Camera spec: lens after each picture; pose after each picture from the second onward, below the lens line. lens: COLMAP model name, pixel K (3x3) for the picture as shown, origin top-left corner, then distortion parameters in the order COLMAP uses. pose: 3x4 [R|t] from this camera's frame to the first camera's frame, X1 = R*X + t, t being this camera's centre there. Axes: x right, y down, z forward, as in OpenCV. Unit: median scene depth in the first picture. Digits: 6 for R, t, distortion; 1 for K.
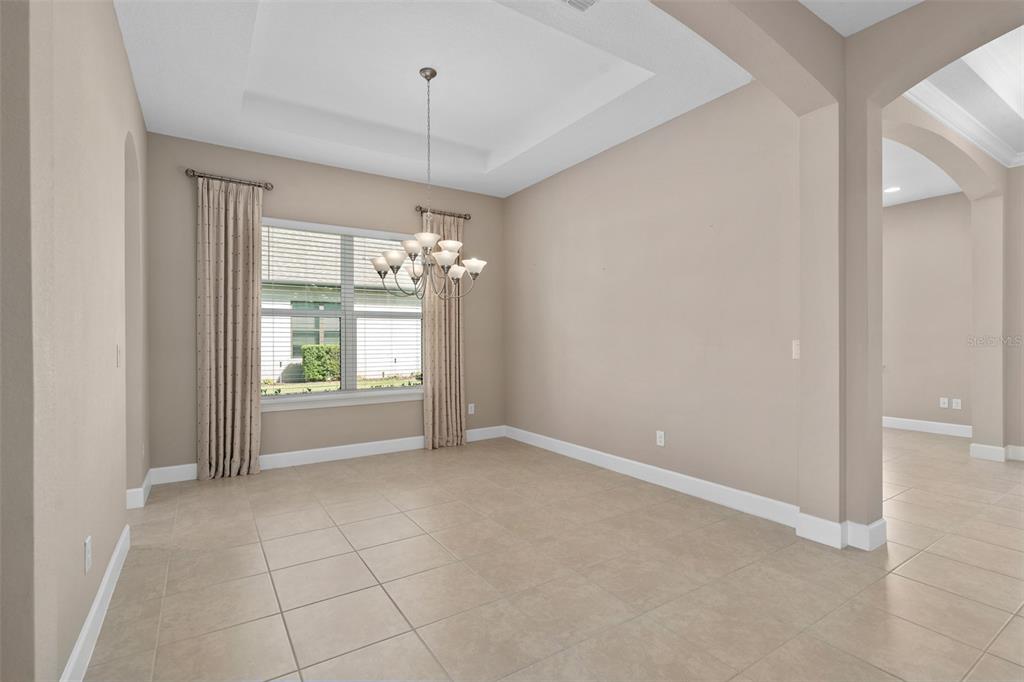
lens RADIAL K [[475.8, 0, 509.2], [0, 475.8, 340.4], [0, 0, 1]] dist [0.001477, 0.000157]
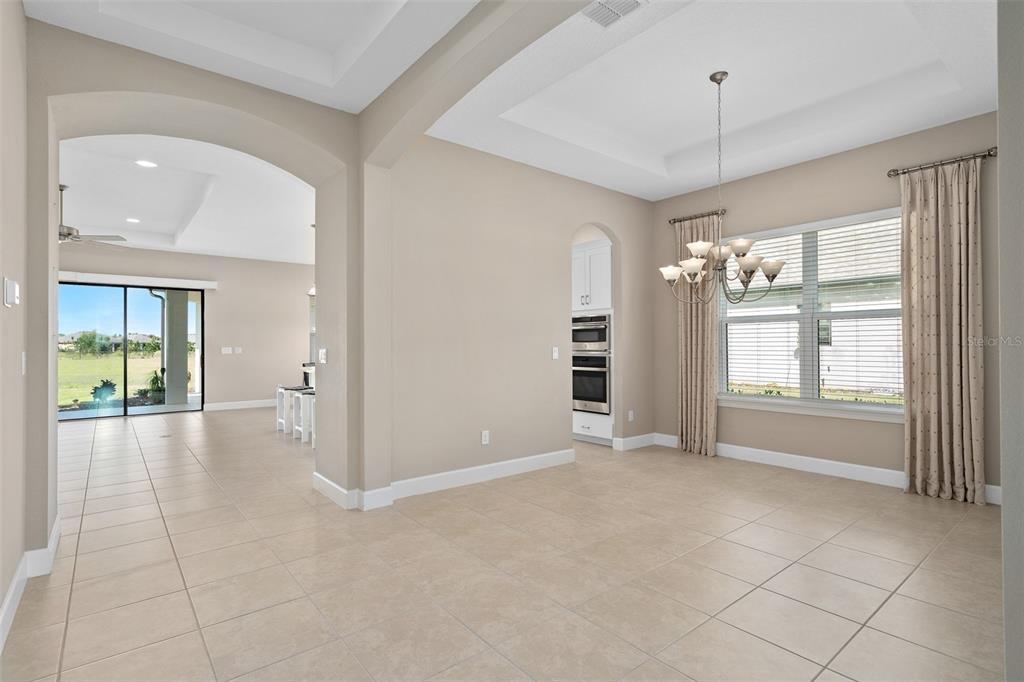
lens RADIAL K [[495.3, 0, 505.3], [0, 495.3, 341.1], [0, 0, 1]] dist [0.002165, 0.000841]
pose [[0.101047, -0.006137, -0.994863, 0.659264], [-0.000616, 0.999980, -0.006231, -0.001326], [0.994881, 0.001243, 0.101041, 0.369123]]
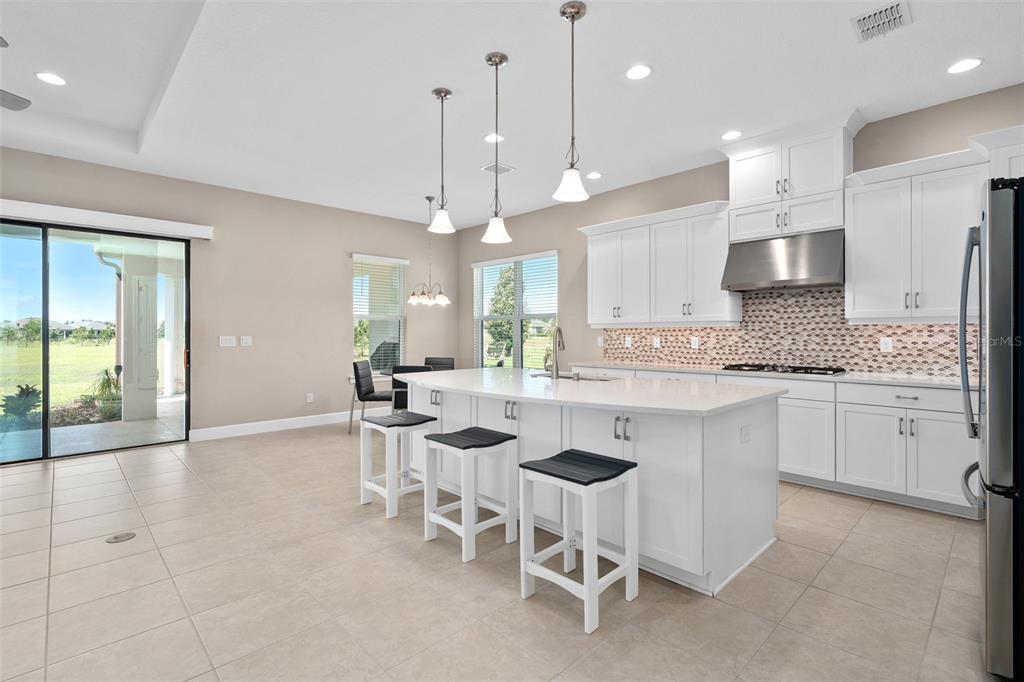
lens RADIAL K [[474.3, 0, 508.7], [0, 474.3, 334.0], [0, 0, 1]] dist [0.001043, 0.000198]
pose [[0.182078, 0.003044, -0.983279, 0.582600], [-0.004456, 0.999987, 0.002270, -0.001056], [0.983274, 0.003968, 0.182089, 0.327475]]
